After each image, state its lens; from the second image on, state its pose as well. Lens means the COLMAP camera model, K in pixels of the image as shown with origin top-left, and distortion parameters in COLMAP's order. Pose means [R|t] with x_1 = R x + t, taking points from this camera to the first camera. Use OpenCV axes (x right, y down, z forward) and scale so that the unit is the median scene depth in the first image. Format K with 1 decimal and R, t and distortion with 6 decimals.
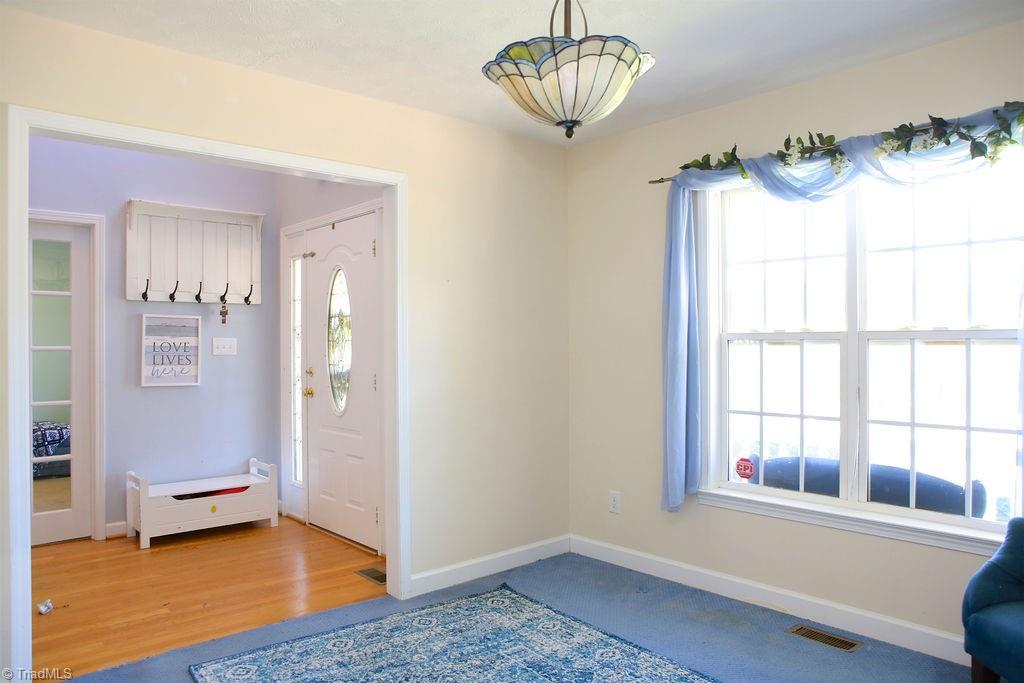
lens RADIAL K [[706.5, 0, 517.0], [0, 706.5, 346.1], [0, 0, 1]] dist [-0.093212, 0.061819]
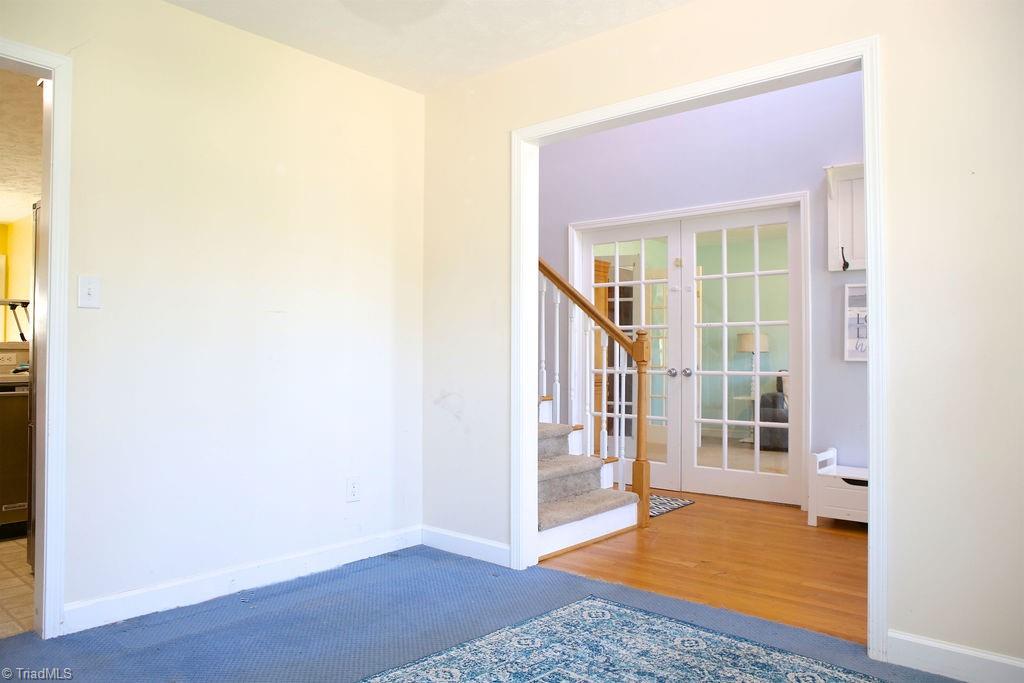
lens RADIAL K [[706.5, 0, 513.1], [0, 706.5, 345.6], [0, 0, 1]] dist [-0.093212, 0.061819]
pose [[0.121994, -0.014078, -0.992431, 0.484814], [-0.005242, 0.999876, -0.014828, 0.075591], [0.992517, 0.007011, 0.121905, 0.602477]]
